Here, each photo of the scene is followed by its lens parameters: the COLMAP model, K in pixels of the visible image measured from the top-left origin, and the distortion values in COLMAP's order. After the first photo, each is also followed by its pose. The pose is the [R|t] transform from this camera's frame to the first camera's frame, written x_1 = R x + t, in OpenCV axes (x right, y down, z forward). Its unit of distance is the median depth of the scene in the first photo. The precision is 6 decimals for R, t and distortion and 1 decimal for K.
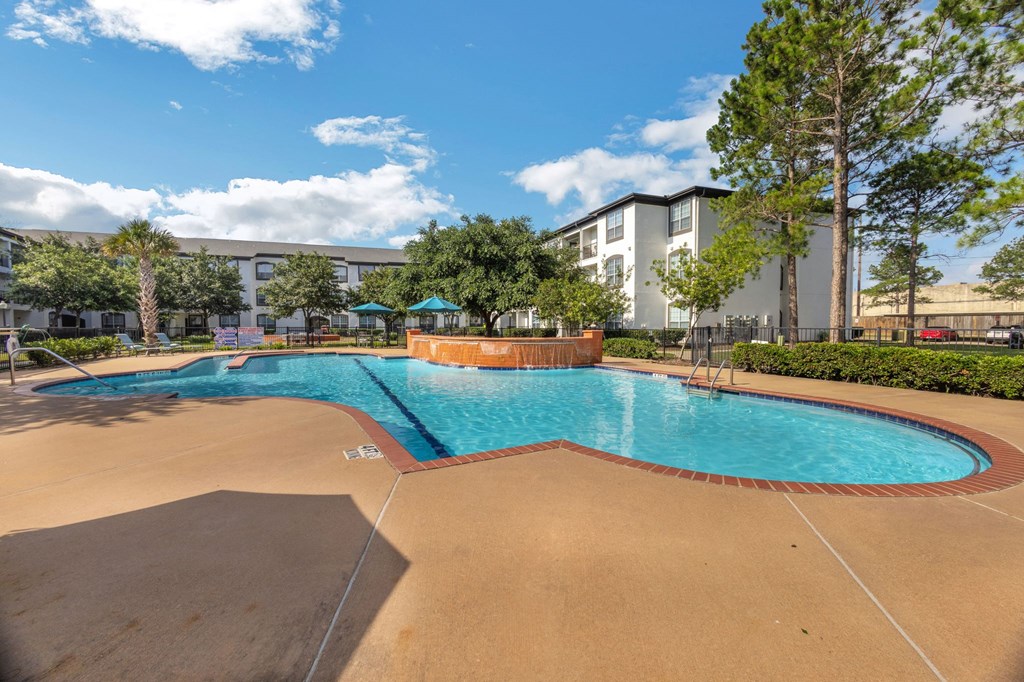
lens RADIAL K [[429.5, 0, 524.8], [0, 429.5, 340.6], [0, 0, 1]] dist [-0.001840, -0.000344]
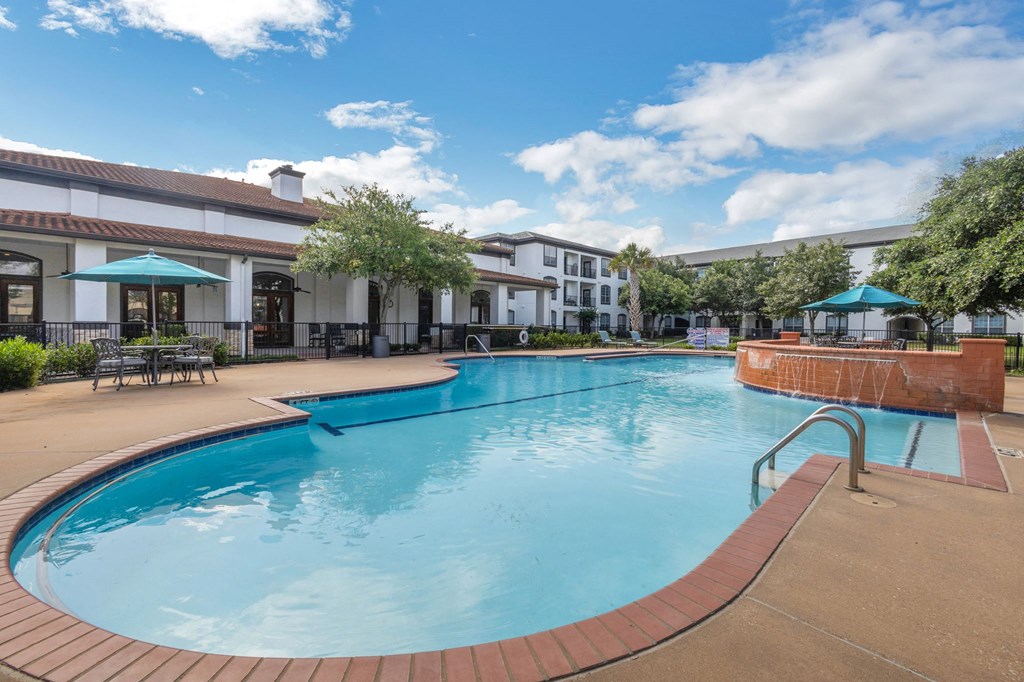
lens RADIAL K [[461.6, 0, 512.0], [0, 461.6, 341.0], [0, 0, 1]] dist [0.000581, 0.000159]
pose [[0.281363, 0.038565, -0.958826, 0.237890], [-0.045688, 0.998597, 0.026757, -0.005900], [0.958513, 0.036279, 0.282731, 0.188354]]
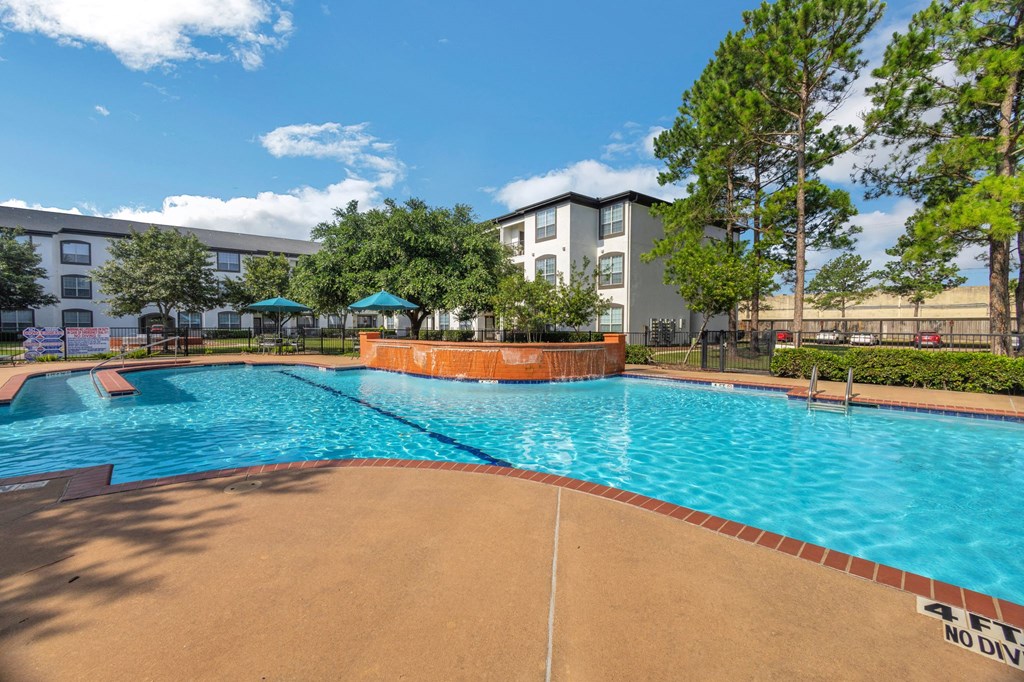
lens RADIAL K [[429.5, 0, 524.8], [0, 429.5, 340.6], [0, 0, 1]] dist [-0.001840, -0.000344]
pose [[0.956642, -0.003007, 0.291250, -0.135465], [0.003973, 0.999988, -0.002727, -0.004351], [-0.291238, 0.003766, 0.956643, 0.103137]]
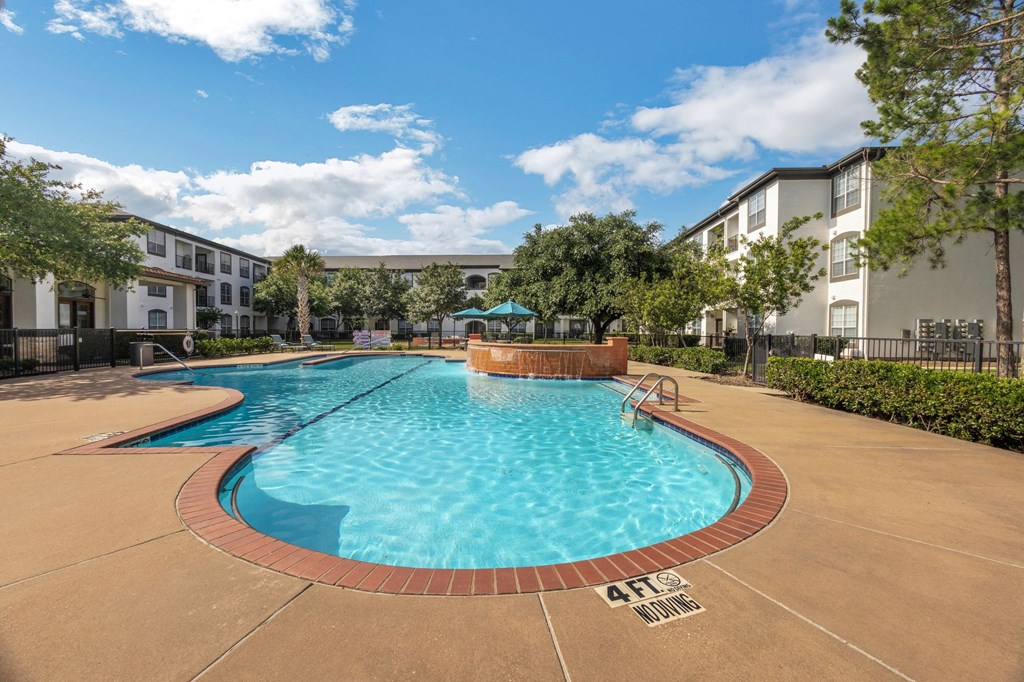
lens RADIAL K [[443.0, 0, 521.7], [0, 443.0, 341.9], [0, 0, 1]] dist [-0.003645, 0.000148]
pose [[0.913128, 0.018544, -0.407250, 0.170043], [-0.021792, 0.999757, -0.003338, -0.003600], [0.407089, 0.011923, 0.913311, 0.051930]]
